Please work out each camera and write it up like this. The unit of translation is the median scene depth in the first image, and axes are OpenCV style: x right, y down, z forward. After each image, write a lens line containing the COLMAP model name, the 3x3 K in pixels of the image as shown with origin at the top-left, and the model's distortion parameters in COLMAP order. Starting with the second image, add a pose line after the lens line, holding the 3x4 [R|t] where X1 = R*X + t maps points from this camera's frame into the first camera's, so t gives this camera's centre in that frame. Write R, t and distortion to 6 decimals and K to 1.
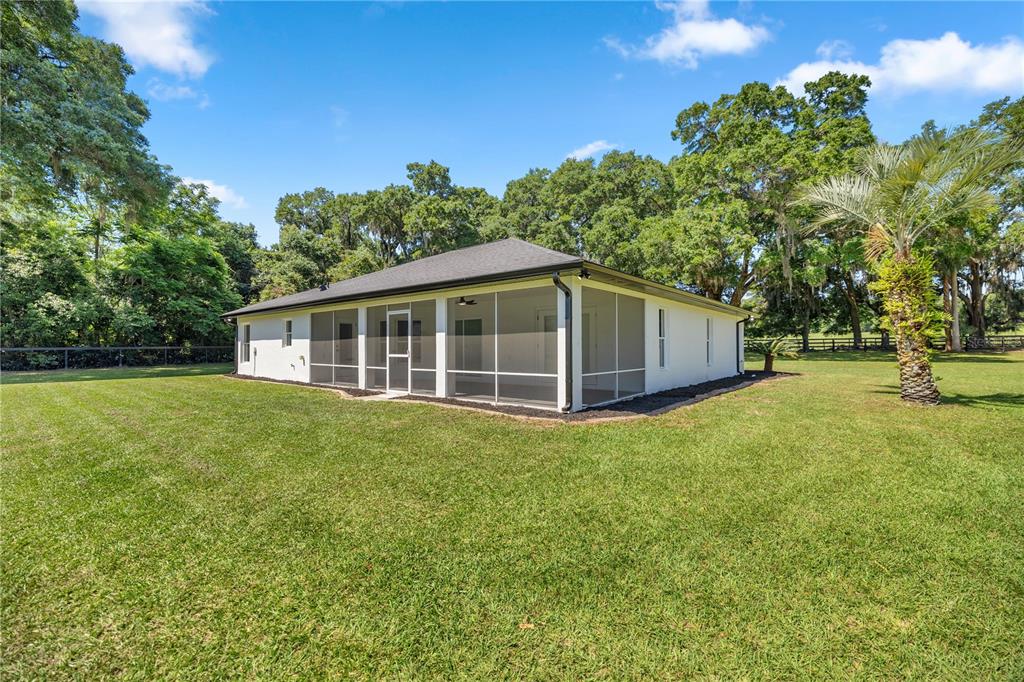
lens RADIAL K [[429.3, 0, 508.0], [0, 429.3, 340.7], [0, 0, 1]] dist [0.002233, 0.000713]
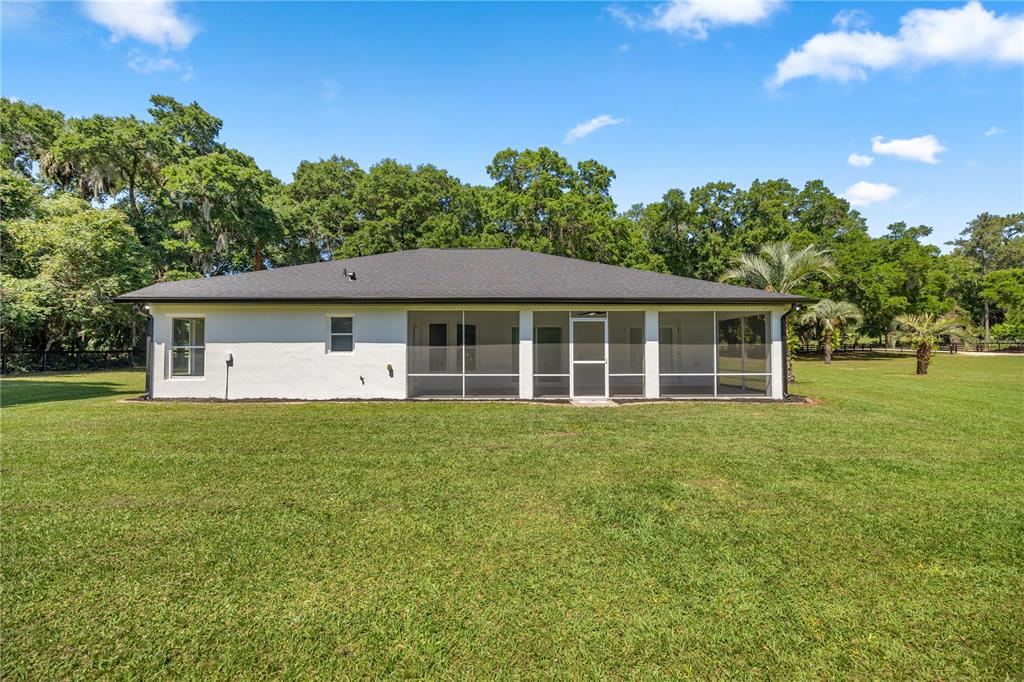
lens RADIAL K [[429.3, 0, 508.0], [0, 429.3, 340.7], [0, 0, 1]] dist [0.002233, 0.000713]
pose [[0.749627, 0.021074, 0.661524, -0.824446], [-0.010571, 0.999747, -0.019871, 0.004409], [-0.661776, 0.007903, 0.749660, 0.280865]]
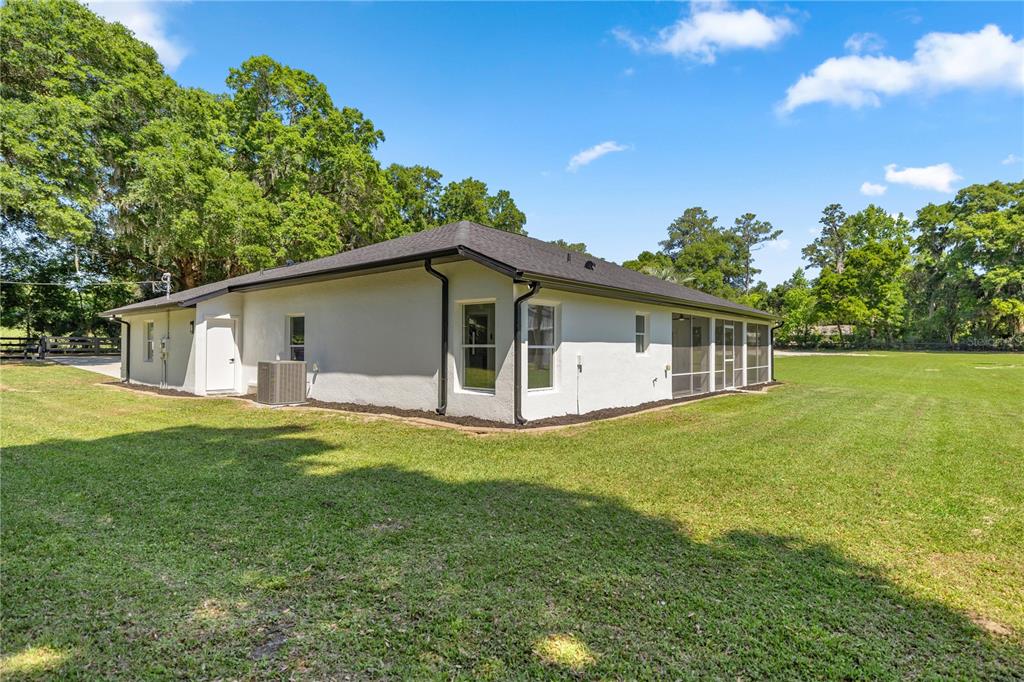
lens RADIAL K [[528.0, 0, 512.0], [0, 528.0, 341.0], [0, 0, 1]] dist [0.005031, 0.000647]
pose [[-0.012212, 0.011713, 0.999857, -1.425093], [-0.018343, 0.999761, -0.011936, 0.006652], [-0.999757, -0.018486, -0.011994, 1.286711]]
